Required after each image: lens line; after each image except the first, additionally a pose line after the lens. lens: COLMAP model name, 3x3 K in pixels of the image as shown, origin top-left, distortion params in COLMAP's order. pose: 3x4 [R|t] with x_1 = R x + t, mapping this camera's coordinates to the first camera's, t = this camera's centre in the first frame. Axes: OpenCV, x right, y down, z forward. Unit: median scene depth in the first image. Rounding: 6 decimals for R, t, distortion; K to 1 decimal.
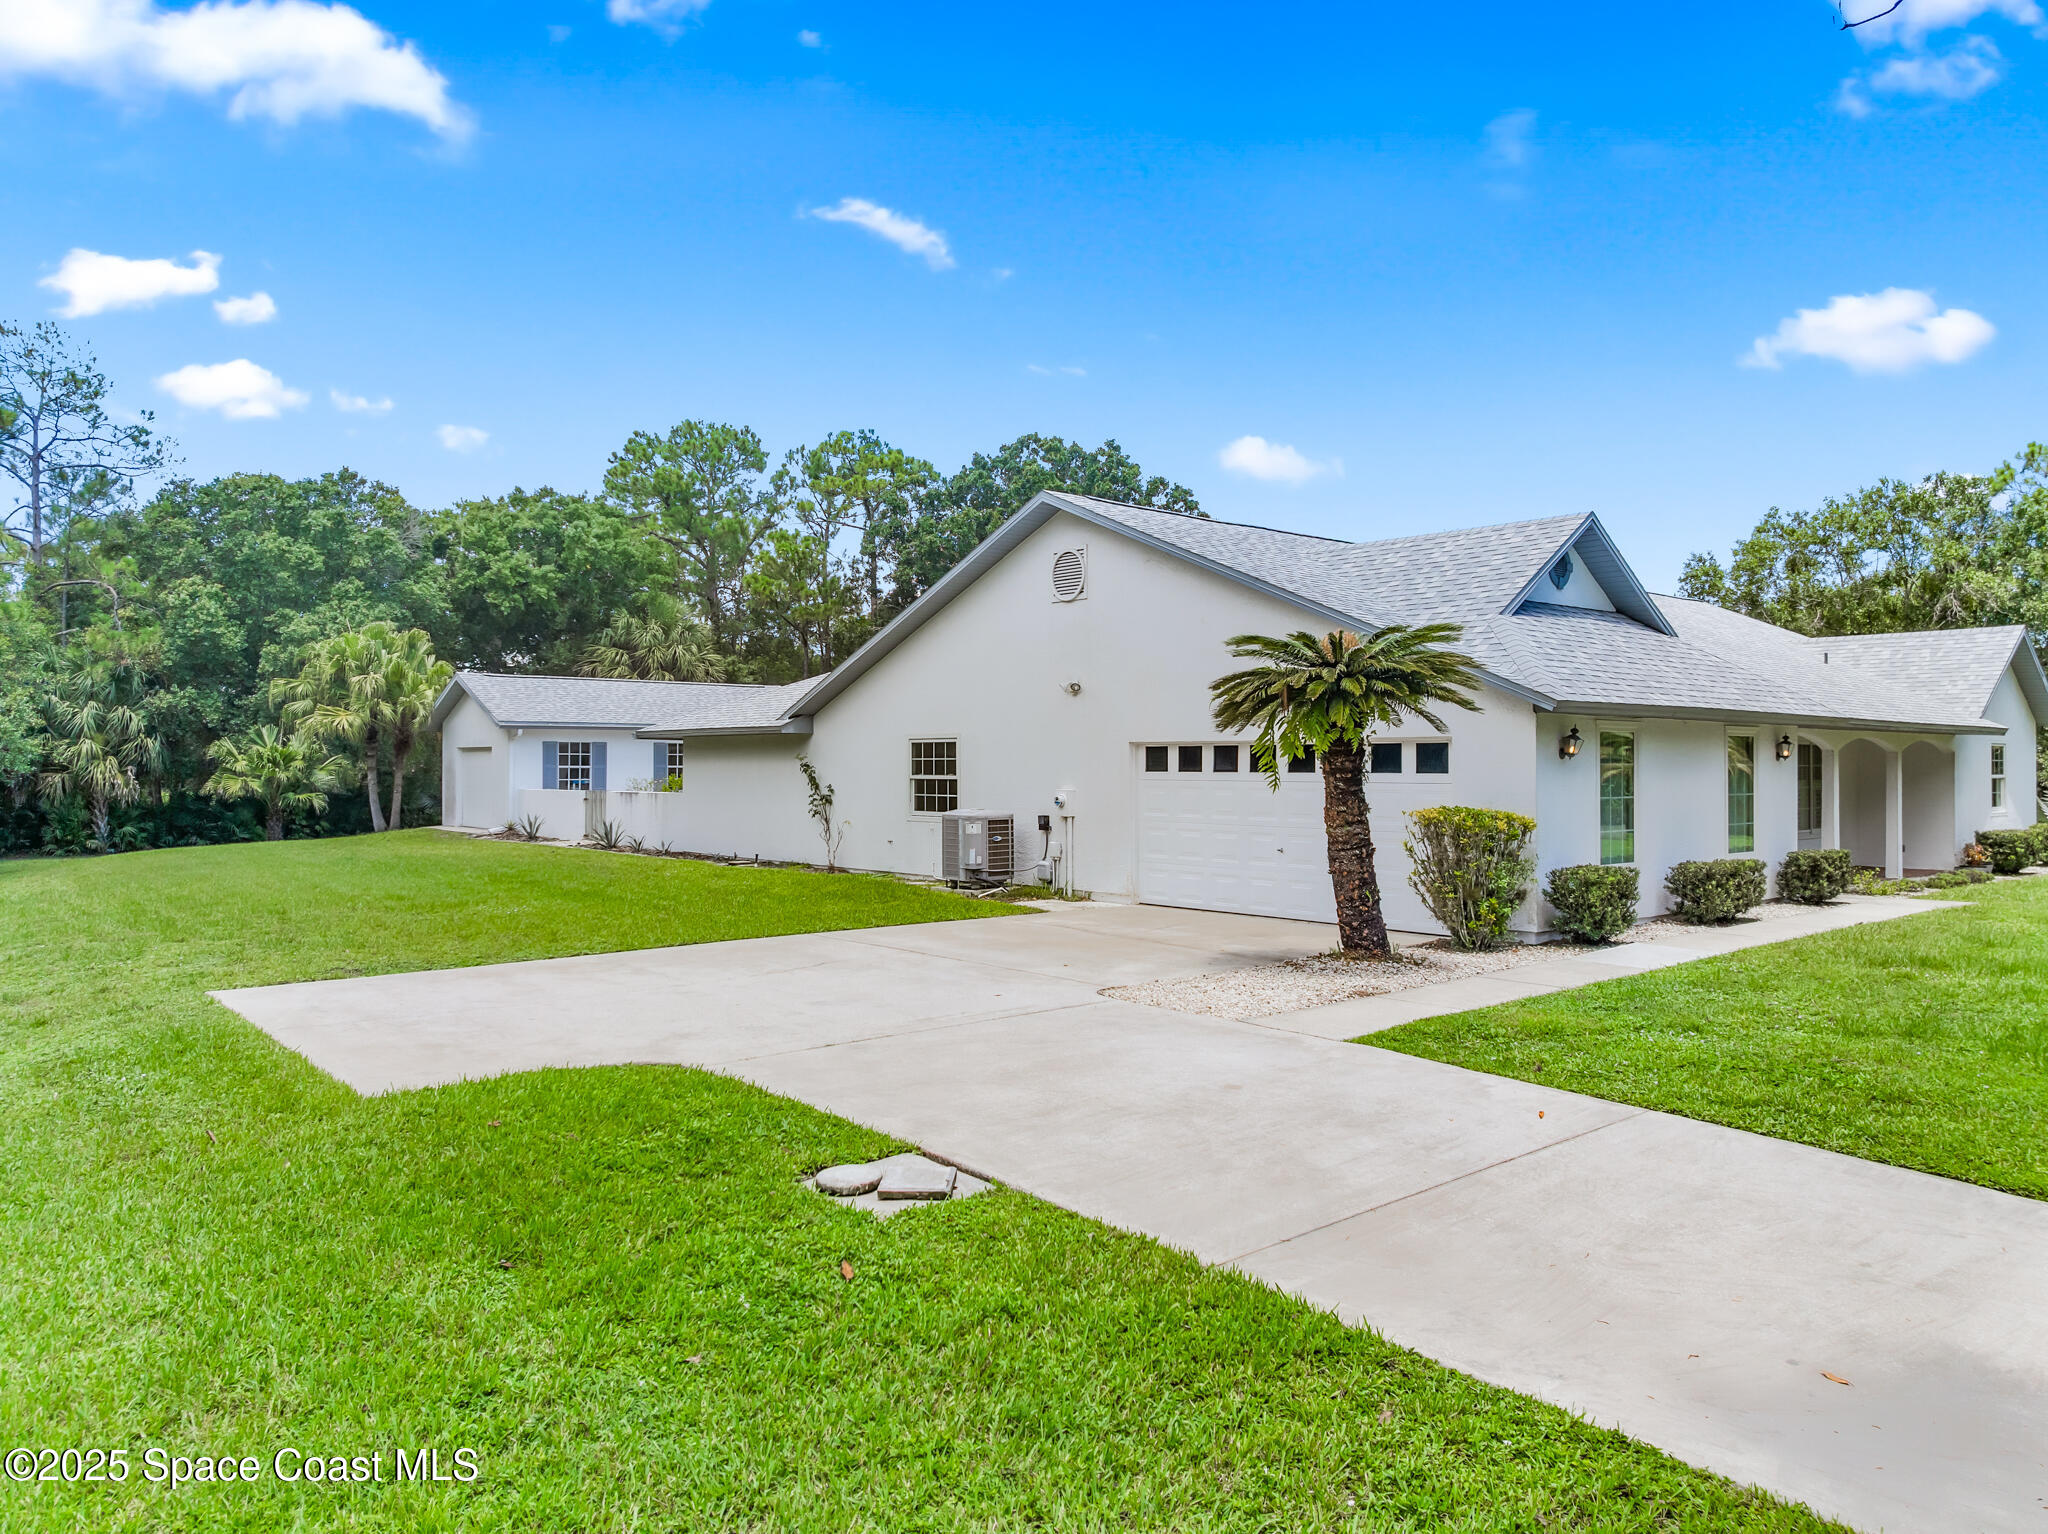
lens RADIAL K [[1478.9, 0, 1028.3], [0, 1478.9, 715.6], [0, 0, 1]] dist [-0.008879, 0.006243]
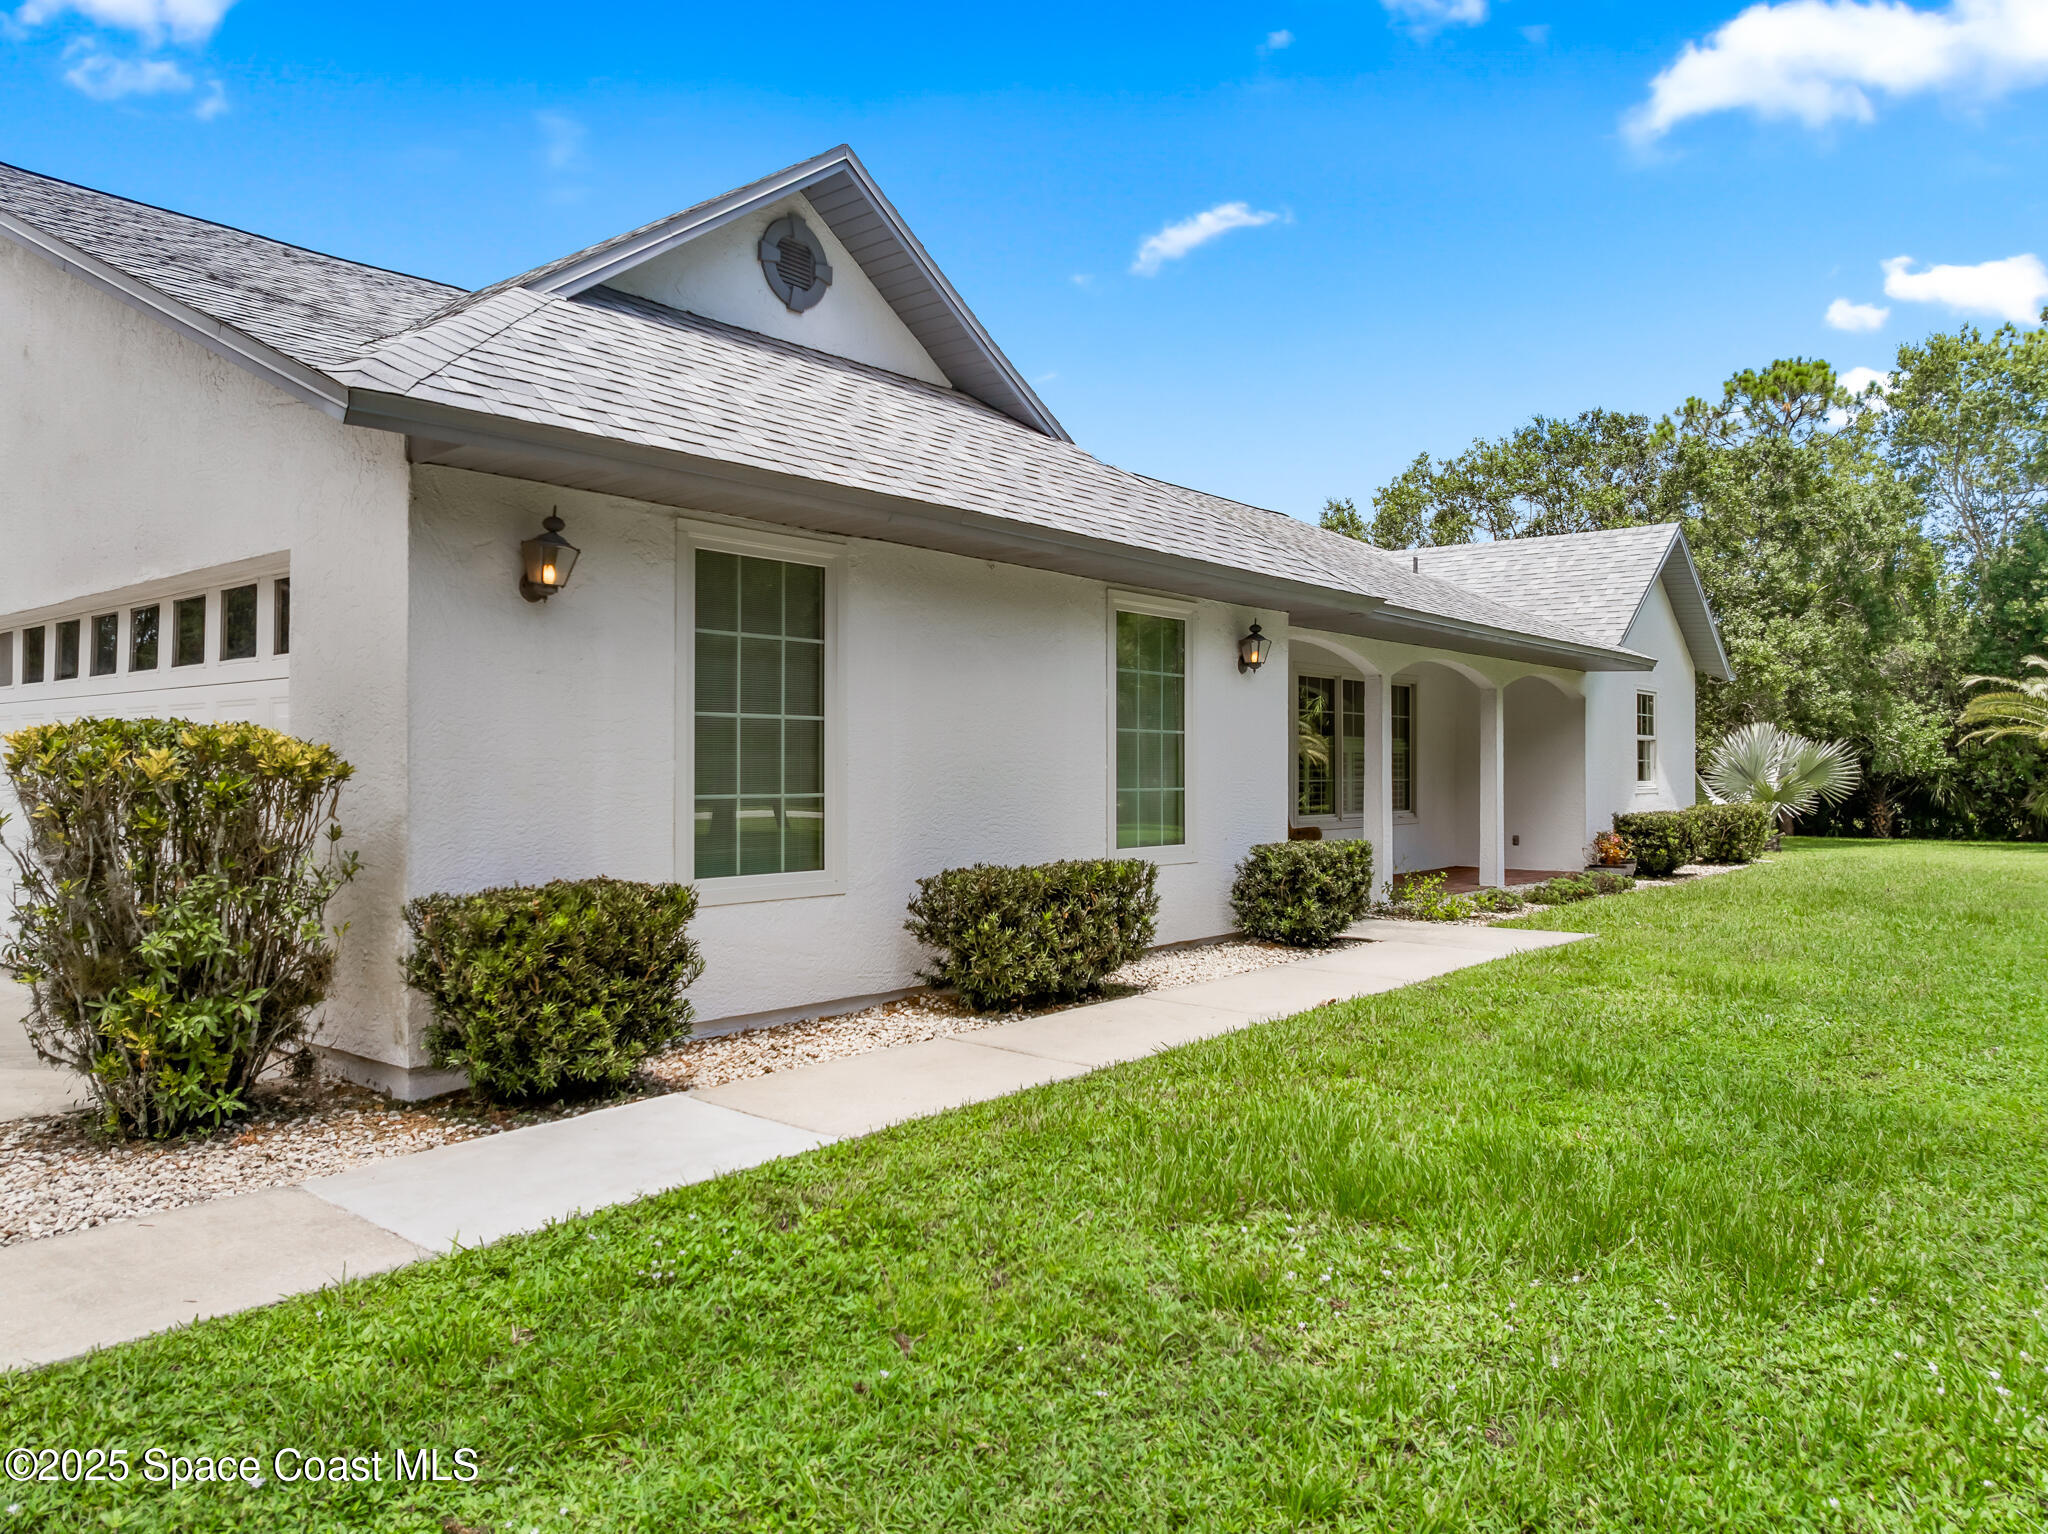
lens RADIAL K [[1450.8, 0, 1026.0], [0, 1450.8, 754.2], [0, 0, 1]] dist [-0.042839, 0.013794]
pose [[0.986458, -0.001871, 0.164001, 0.282715], [-0.000842, 0.999864, 0.016474, 0.042366], [-0.164010, -0.016389, 0.986323, 0.414935]]
